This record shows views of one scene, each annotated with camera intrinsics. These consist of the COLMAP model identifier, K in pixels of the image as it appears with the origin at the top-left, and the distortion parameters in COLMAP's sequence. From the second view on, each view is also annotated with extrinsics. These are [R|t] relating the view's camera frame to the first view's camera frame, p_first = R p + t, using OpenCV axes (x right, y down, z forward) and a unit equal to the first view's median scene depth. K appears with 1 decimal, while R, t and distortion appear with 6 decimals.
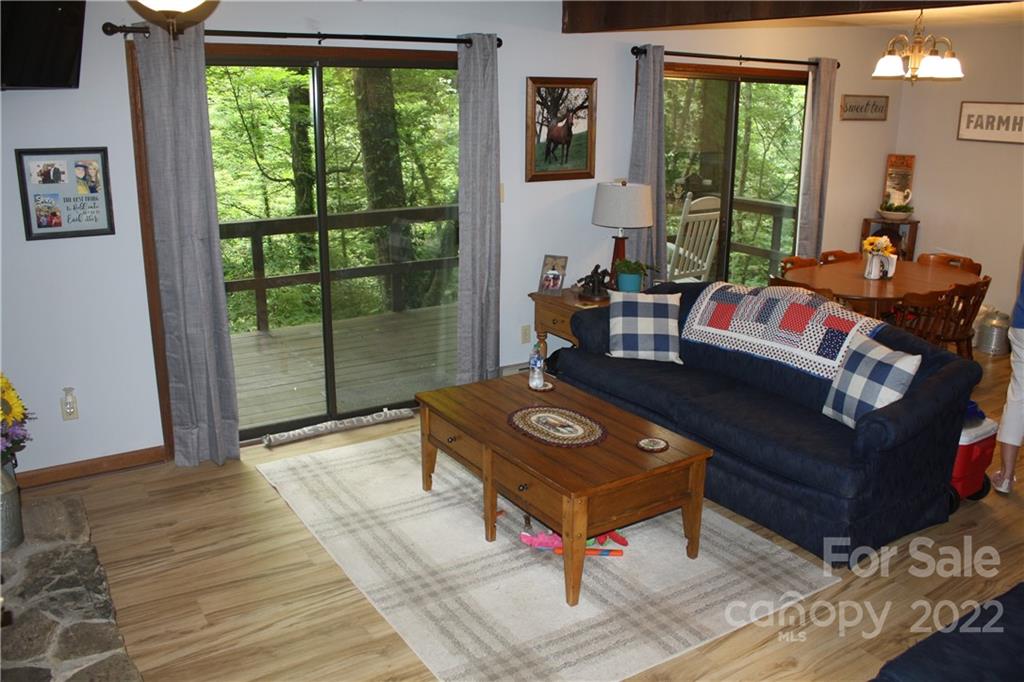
lens RADIAL K [[864.0, 0, 515.6], [0, 864.0, 342.6], [0, 0, 1]] dist [-0.148276, 0.138155]
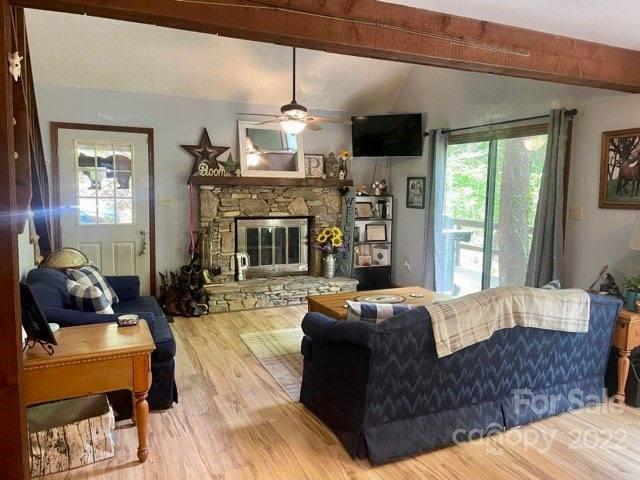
lens RADIAL K [[471.8, 0, 320.6], [0, 471.8, 239.5], [0, 0, 1]] dist [0.003577, -0.004118]
pose [[-0.140514, 0.096011, -0.985412, 1.059151], [-0.291077, 0.947297, 0.133804, -0.140491], [0.946325, 0.305632, -0.105162, 0.859892]]
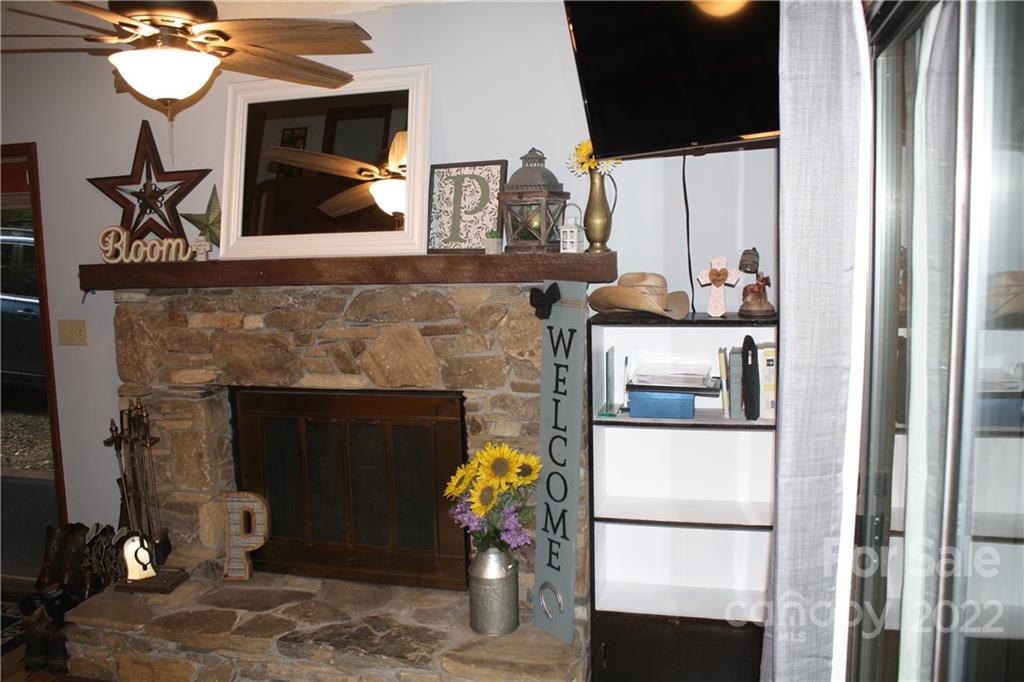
lens RADIAL K [[864.0, 0, 509.4], [0, 864.0, 345.9], [0, 0, 1]] dist [-0.148276, 0.138155]
pose [[-0.738574, 0.090224, -0.668108, 0.000945], [-0.170880, 0.933589, 0.314978, -0.286796], [0.652157, 0.346801, -0.674107, 1.184490]]
